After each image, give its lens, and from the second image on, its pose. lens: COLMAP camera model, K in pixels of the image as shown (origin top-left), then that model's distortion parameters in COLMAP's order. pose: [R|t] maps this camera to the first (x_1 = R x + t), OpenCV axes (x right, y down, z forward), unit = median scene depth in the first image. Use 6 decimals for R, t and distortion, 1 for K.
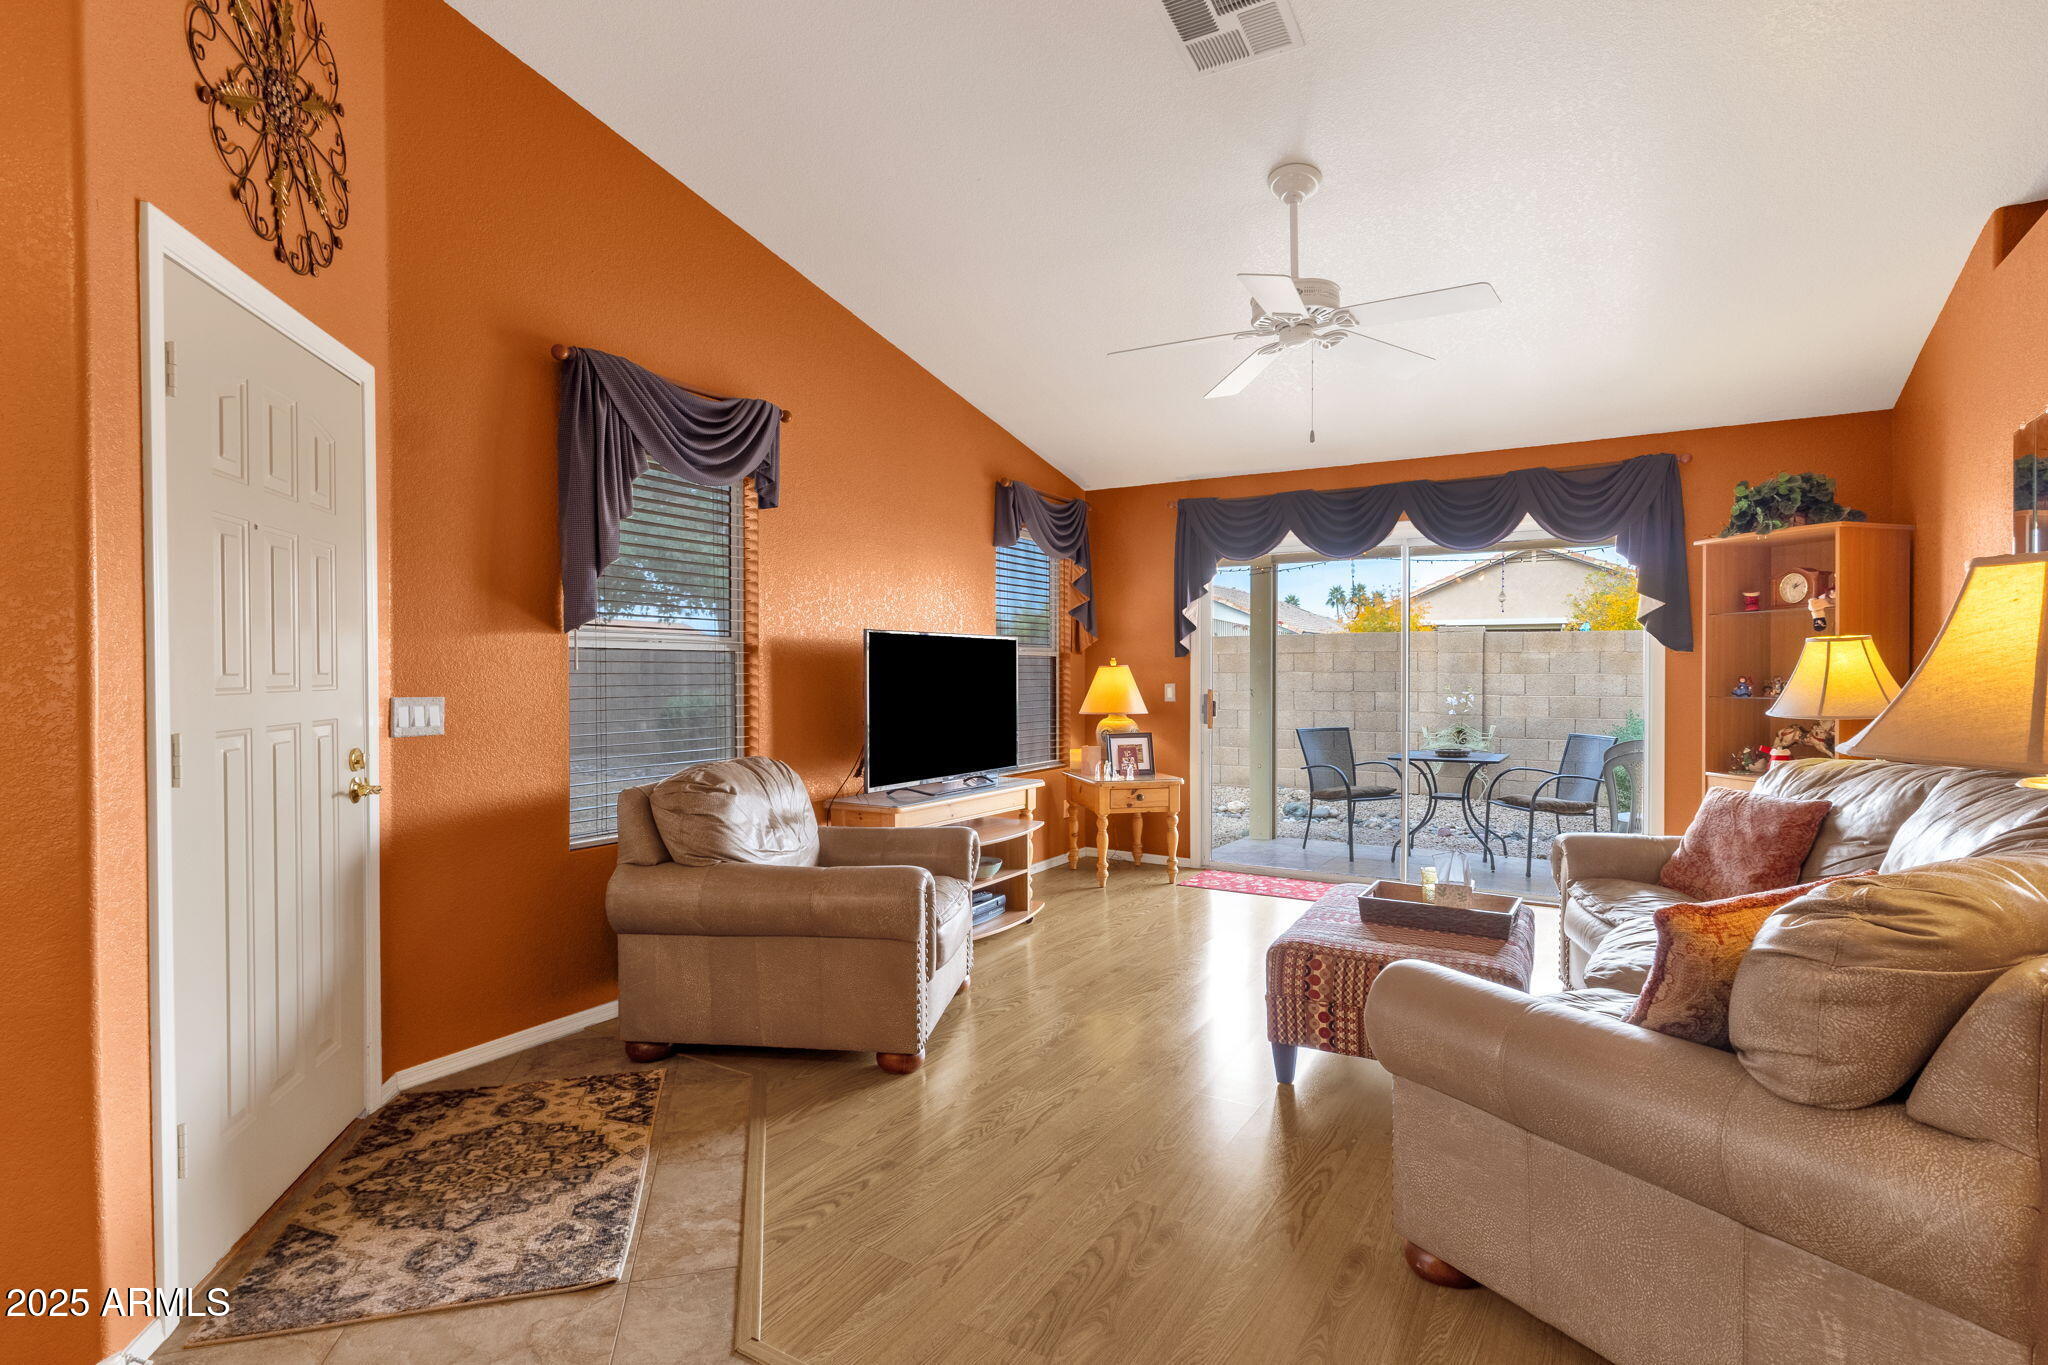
lens RADIAL K [[991.4, 0, 1026.6], [0, 991.4, 681.8], [0, 0, 1]] dist [0.014593, 0.000586]
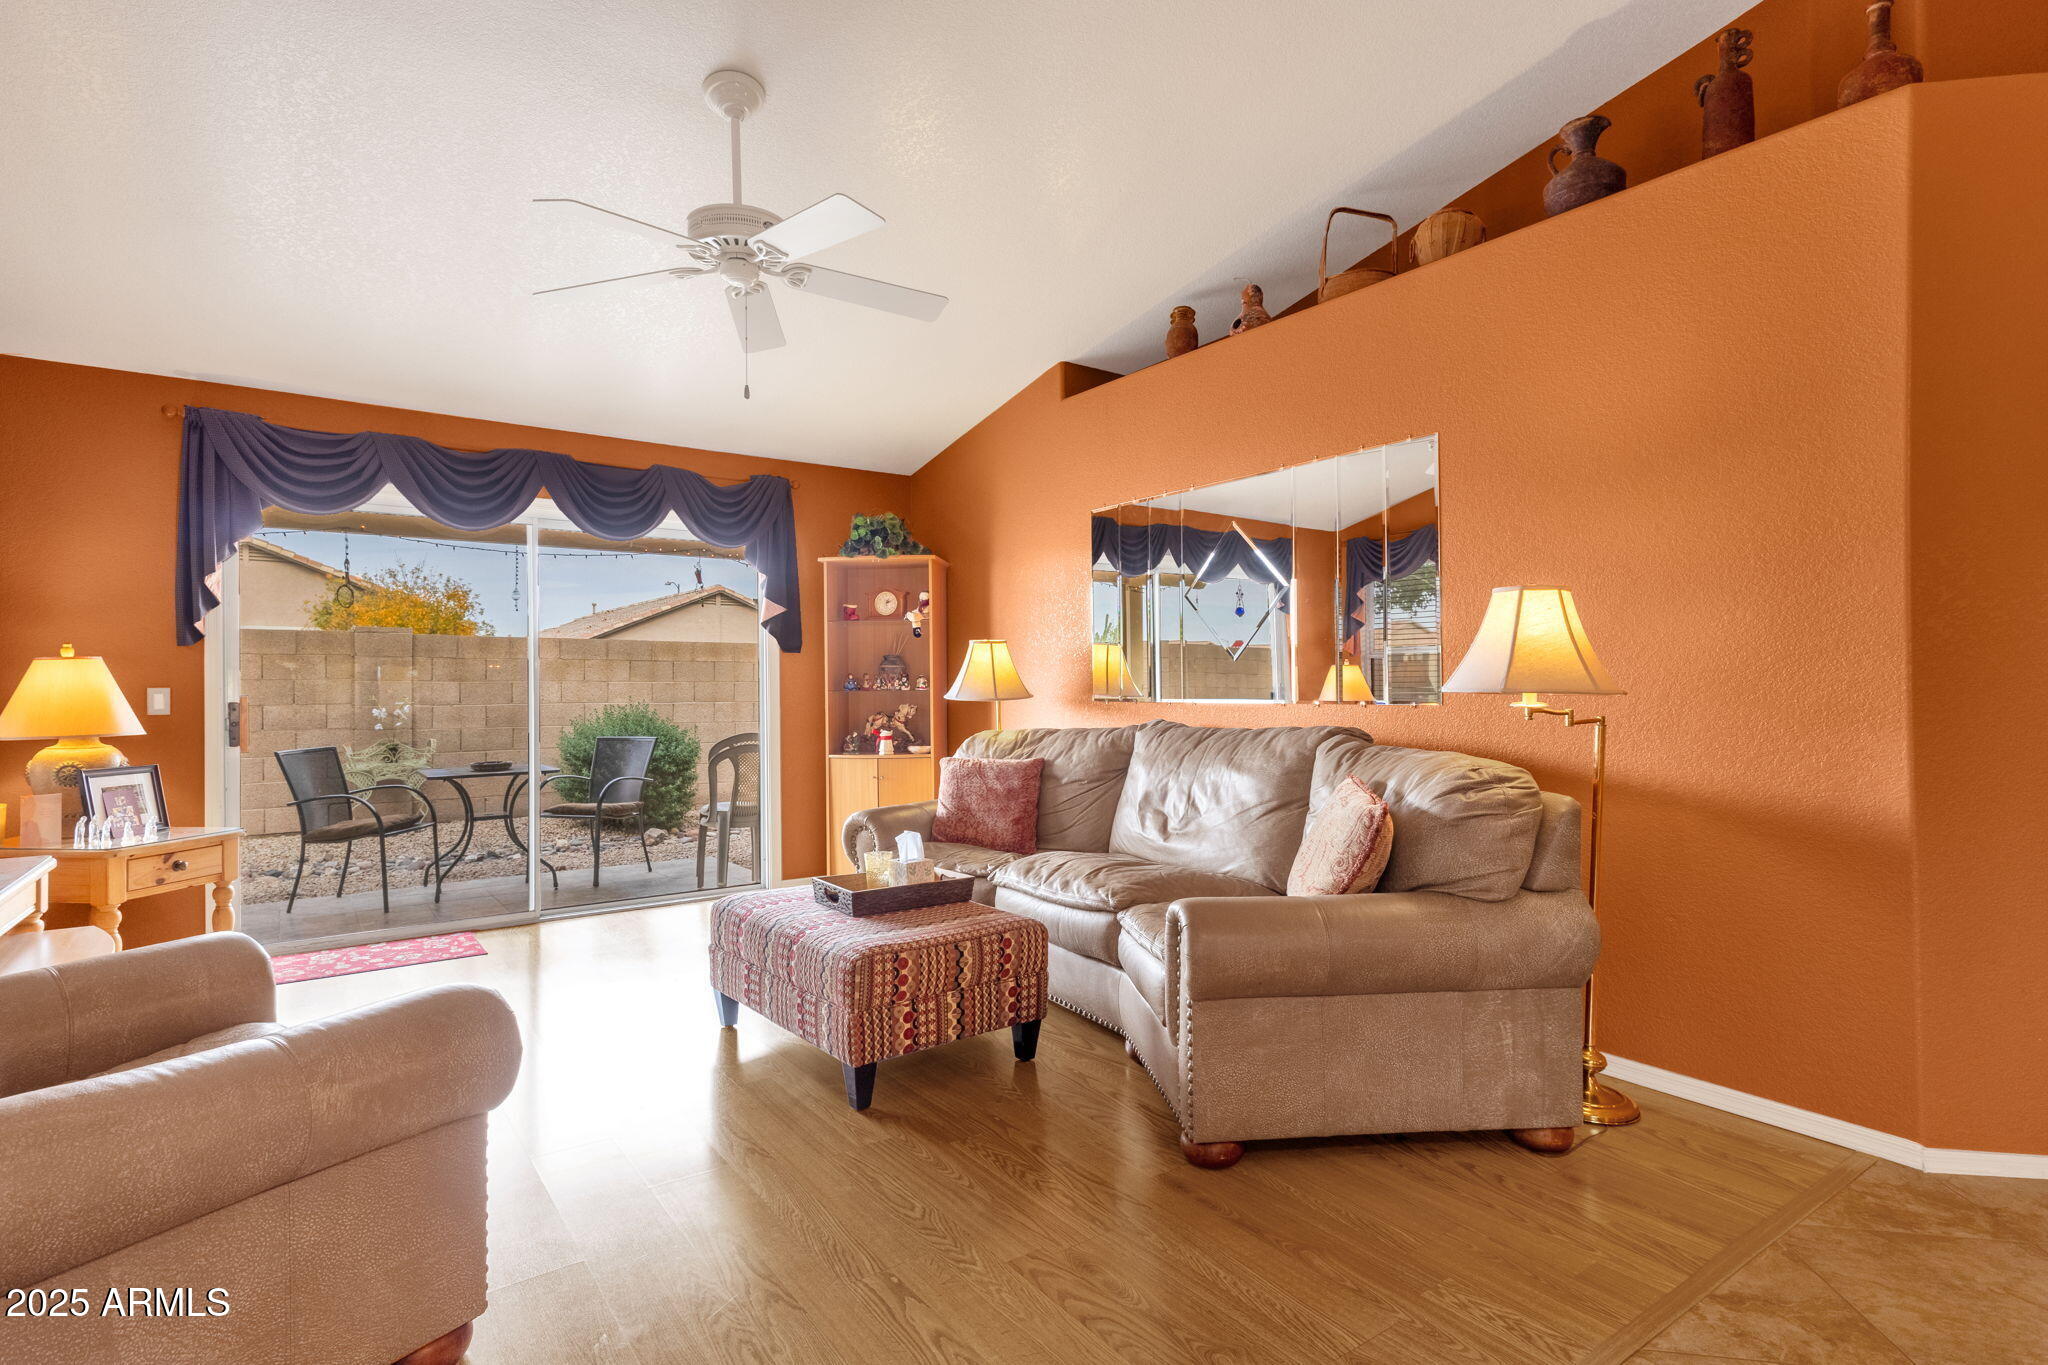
lens RADIAL K [[1023.6, 0, 1025.1], [0, 1023.6, 680.6], [0, 0, 1]] dist [0.013646, -0.001908]
pose [[0.412624, 0.000540, 0.910901, -0.282592], [0.016424, 0.999833, -0.008033, 0.014193], [-0.910753, 0.018275, 0.412546, 0.256709]]
